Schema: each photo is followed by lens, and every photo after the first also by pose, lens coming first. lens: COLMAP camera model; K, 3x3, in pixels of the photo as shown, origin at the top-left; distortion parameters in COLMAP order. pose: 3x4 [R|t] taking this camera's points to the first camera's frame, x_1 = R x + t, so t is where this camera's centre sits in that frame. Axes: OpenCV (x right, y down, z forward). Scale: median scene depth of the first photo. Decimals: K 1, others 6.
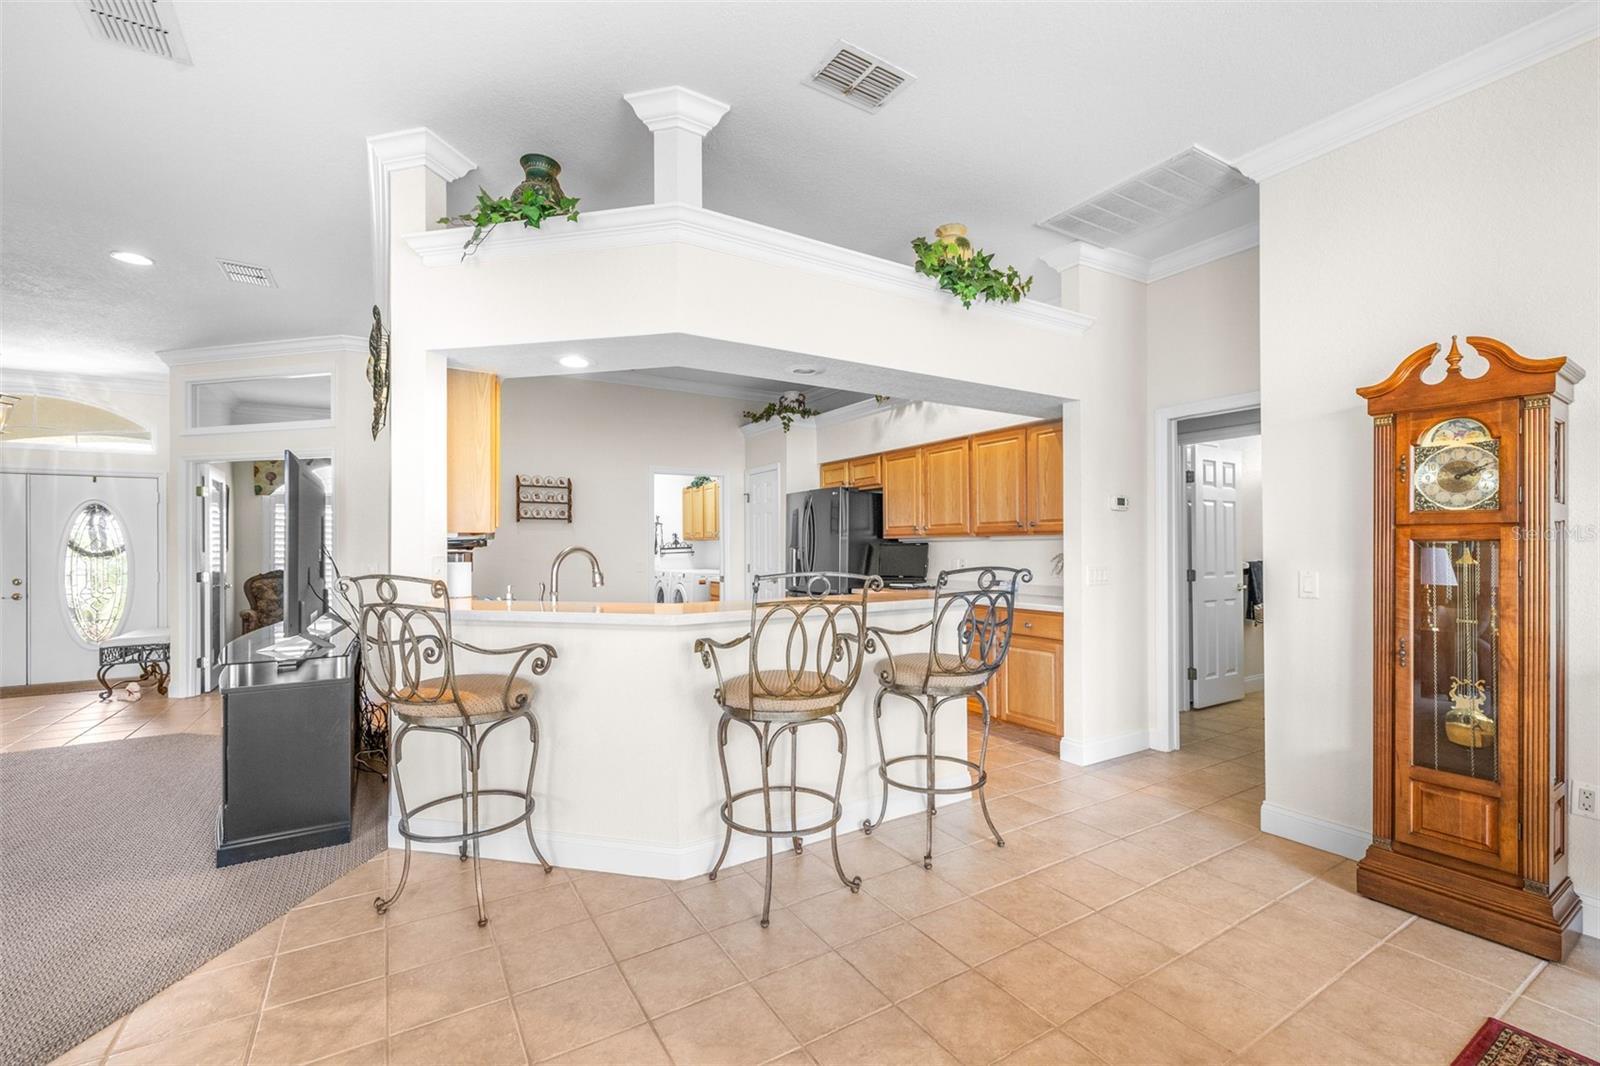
lens RADIAL K [[683.8, 0, 799.0], [0, 683.8, 544.4], [0, 0, 1]] dist [0.001011, -0.000536]
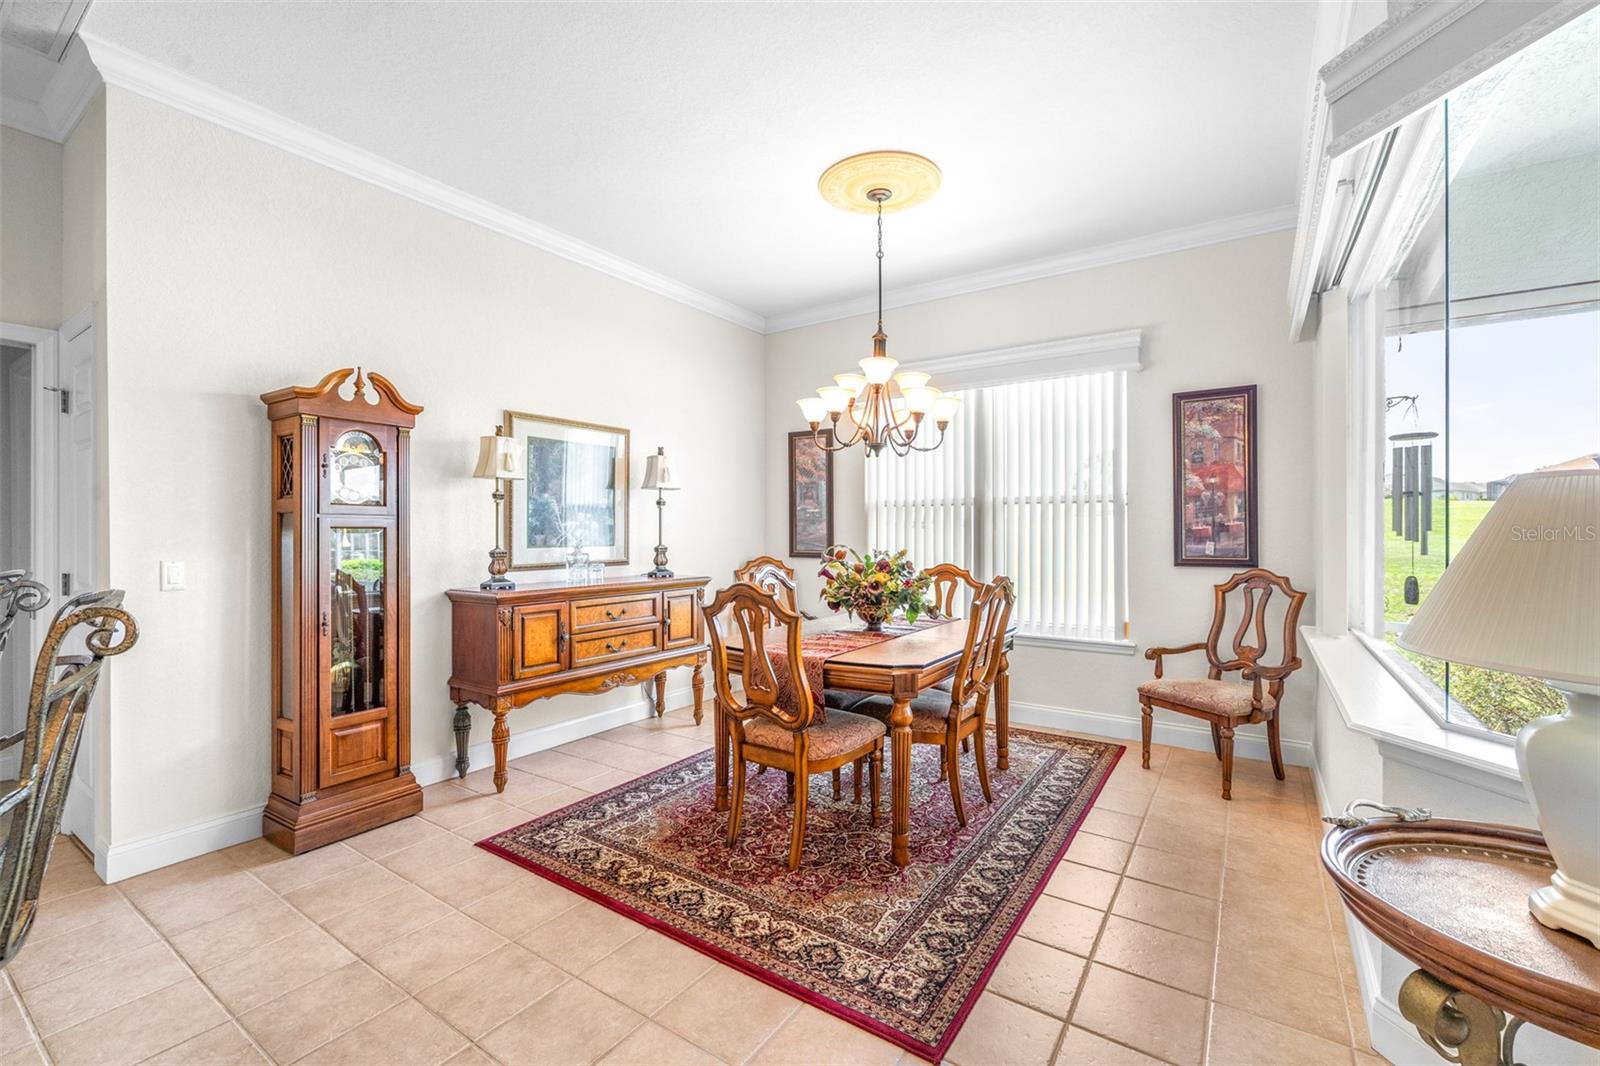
lens RADIAL K [[683.8, 0, 802.6], [0, 683.8, 530.2], [0, 0, 1]] dist [0.001011, -0.000536]
pose [[-0.420199, -0.000944, 0.907432, -0.542312], [-0.002710, 0.999996, -0.000215, -0.003856], [-0.907428, -0.002550, -0.420200, 0.794866]]
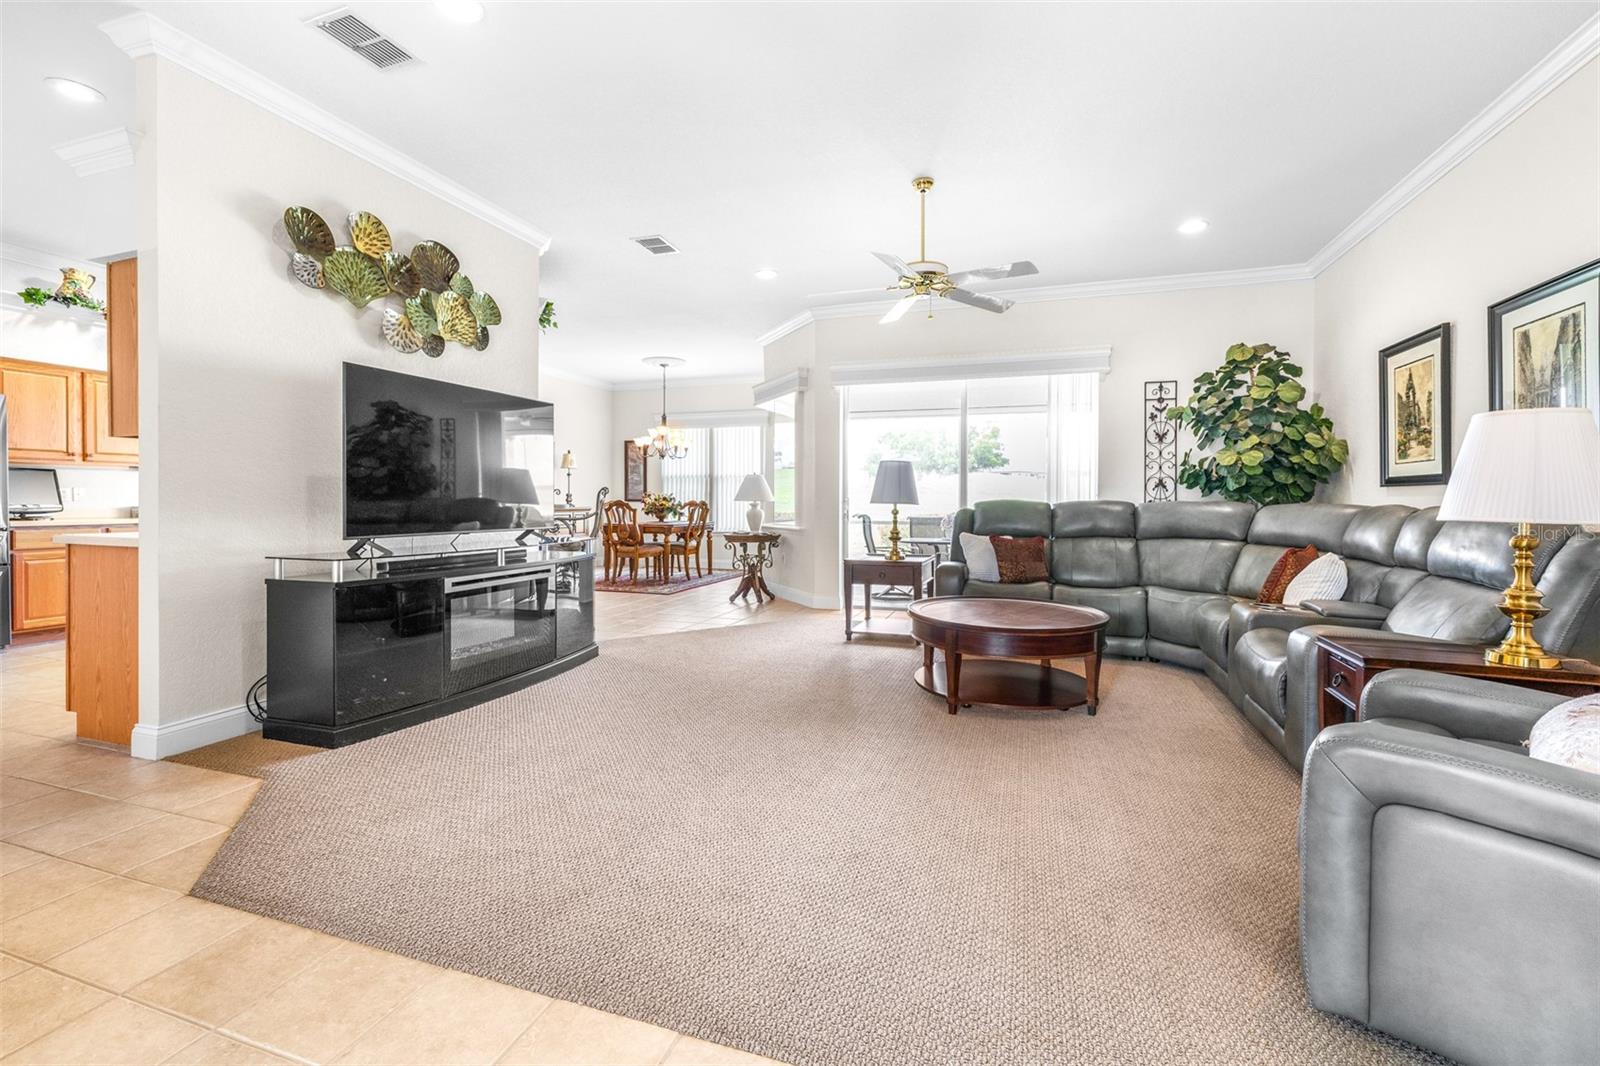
lens RADIAL K [[683.8, 0, 799.5], [0, 683.8, 501.8], [0, 0, 1]] dist [0.001011, -0.000536]
pose [[-0.644448, -0.007732, 0.764609, -3.046354], [-0.007914, 0.999963, 0.003442, 0.070025], [-0.764607, -0.003833, -0.644485, 2.103565]]
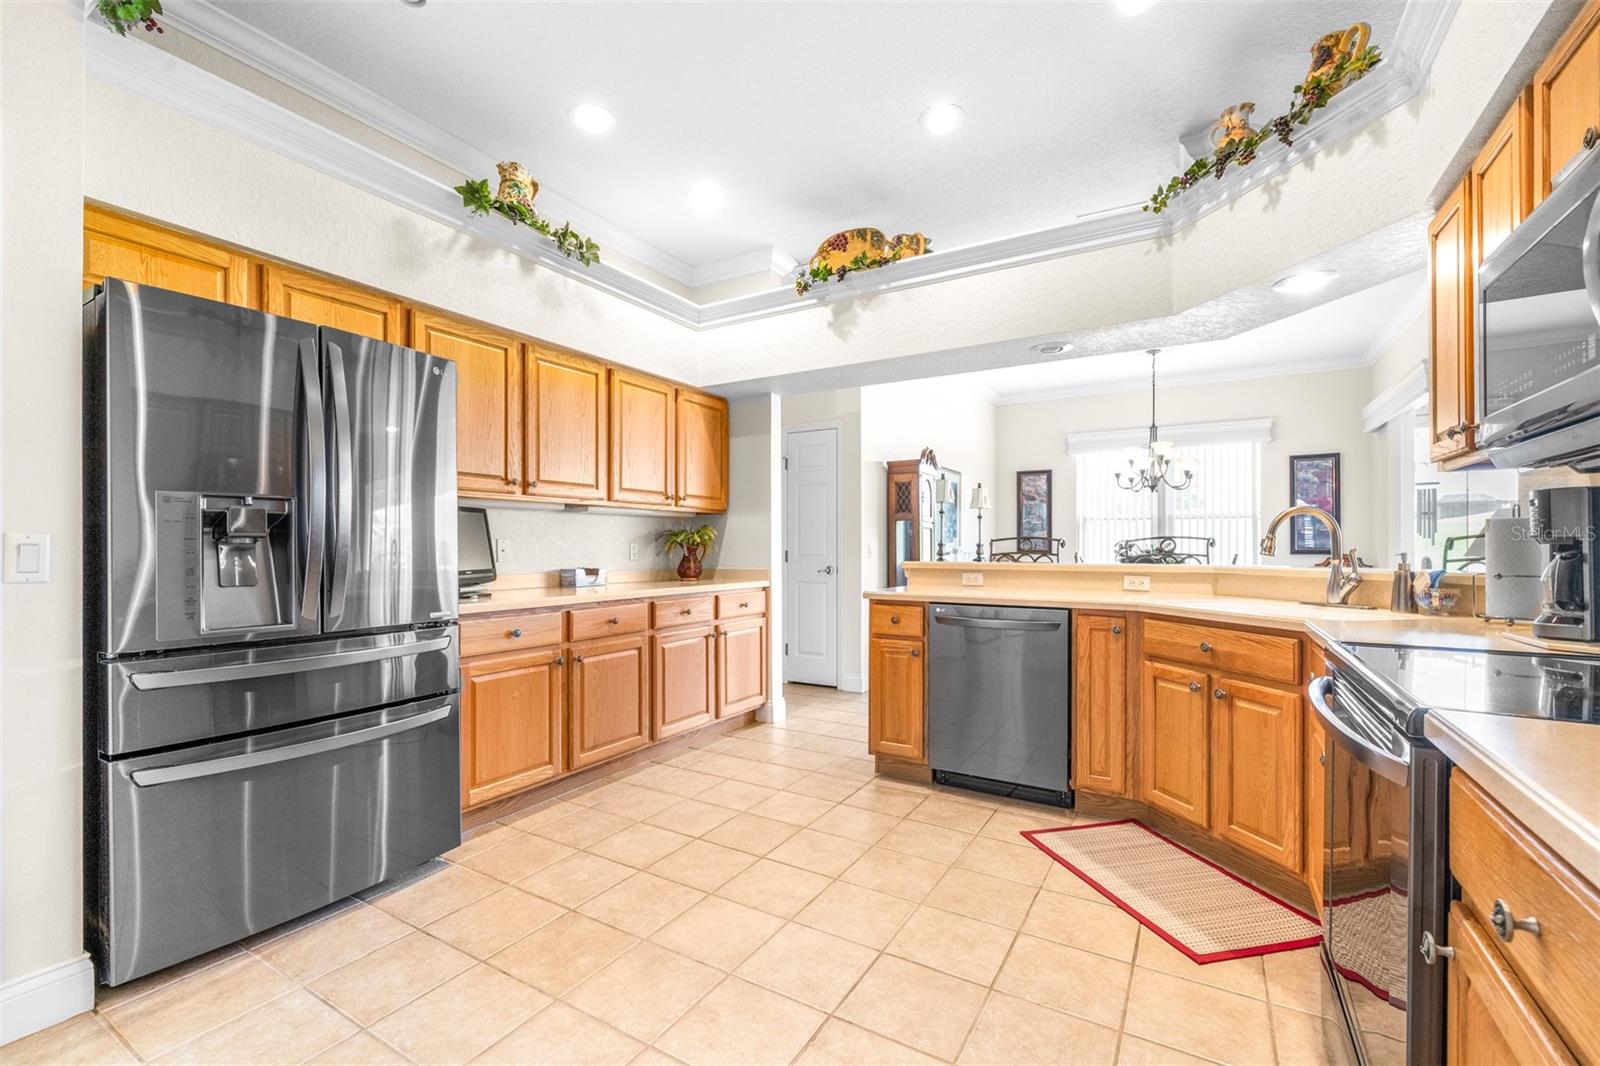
lens RADIAL K [[683.8, 0, 799.1], [0, 683.8, 541.8], [0, 0, 1]] dist [0.001011, -0.000536]
pose [[-0.466480, 0.003265, 0.884526, -1.057377], [-0.004020, 0.999975, -0.005811, 0.058526], [-0.884523, -0.006267, -0.466455, 2.643722]]
